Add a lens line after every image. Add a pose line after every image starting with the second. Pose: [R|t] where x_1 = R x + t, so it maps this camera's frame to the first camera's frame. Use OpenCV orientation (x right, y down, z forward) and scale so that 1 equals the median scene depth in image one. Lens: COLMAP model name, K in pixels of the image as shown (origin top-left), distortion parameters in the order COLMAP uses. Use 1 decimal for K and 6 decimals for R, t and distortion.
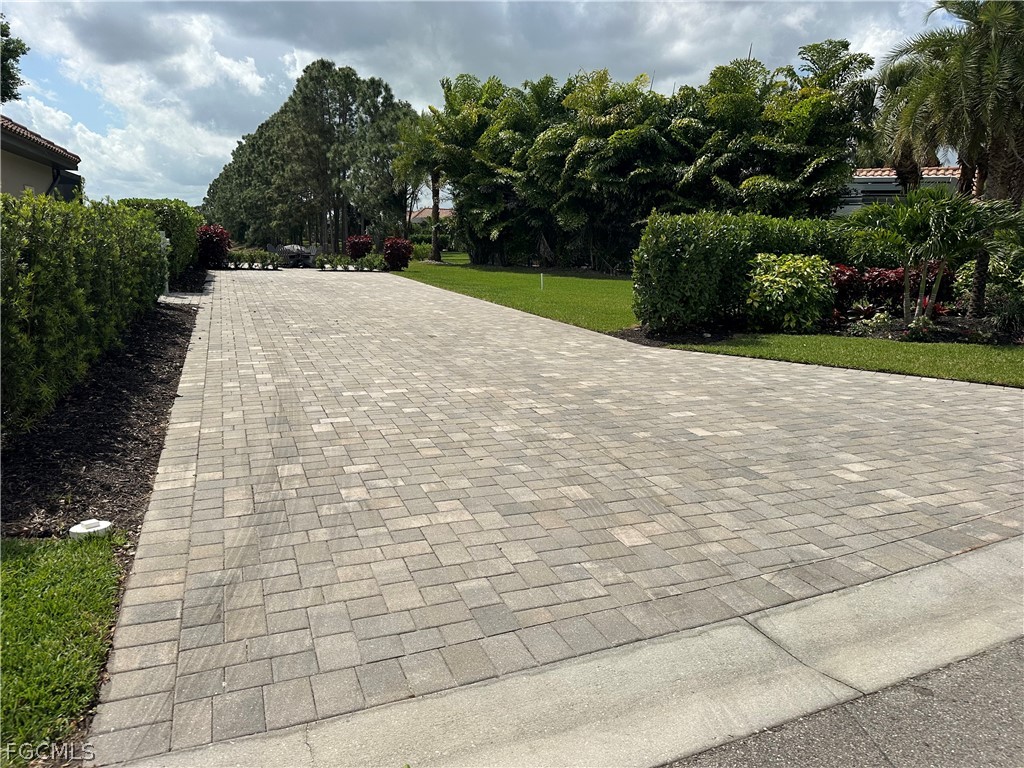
lens RADIAL K [[700.7, 0, 519.9], [0, 700.7, 379.5], [0, 0, 1]] dist [0.071294, -0.082683]
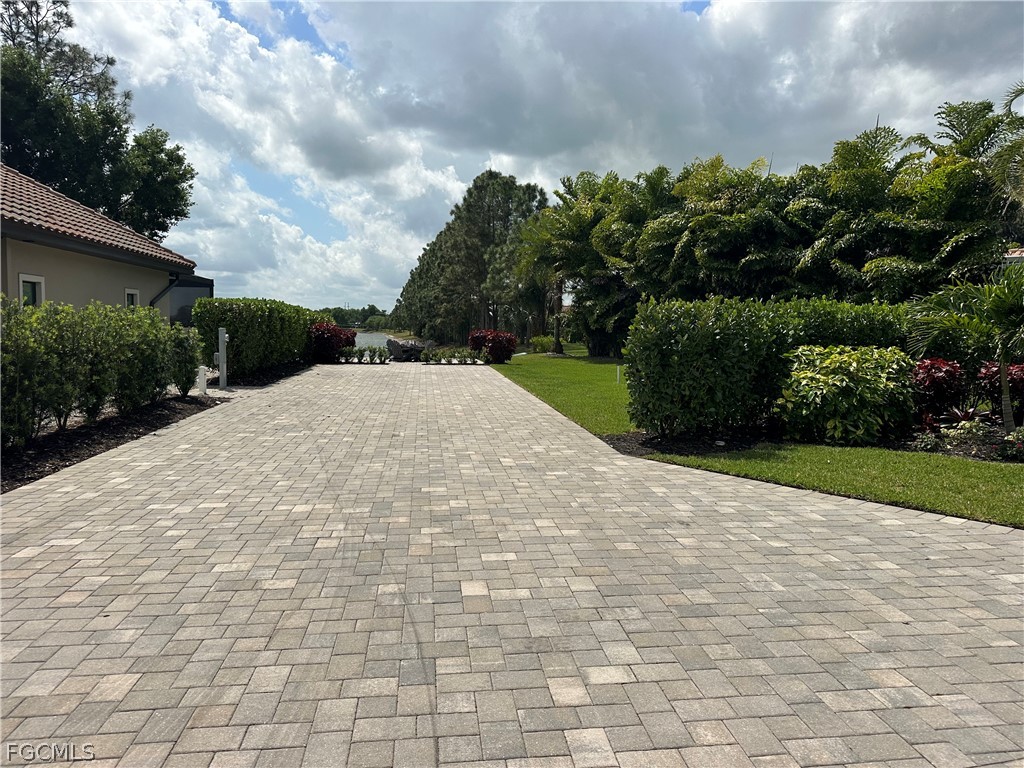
lens RADIAL K [[700.7, 0, 534.4], [0, 700.7, 383.2], [0, 0, 1]] dist [0.071294, -0.082683]
pose [[0.970516, 0.006573, -0.240948, 0.260643], [-0.036530, 0.992093, -0.120074, -0.026850], [0.238253, 0.125336, 0.963082, 0.155869]]
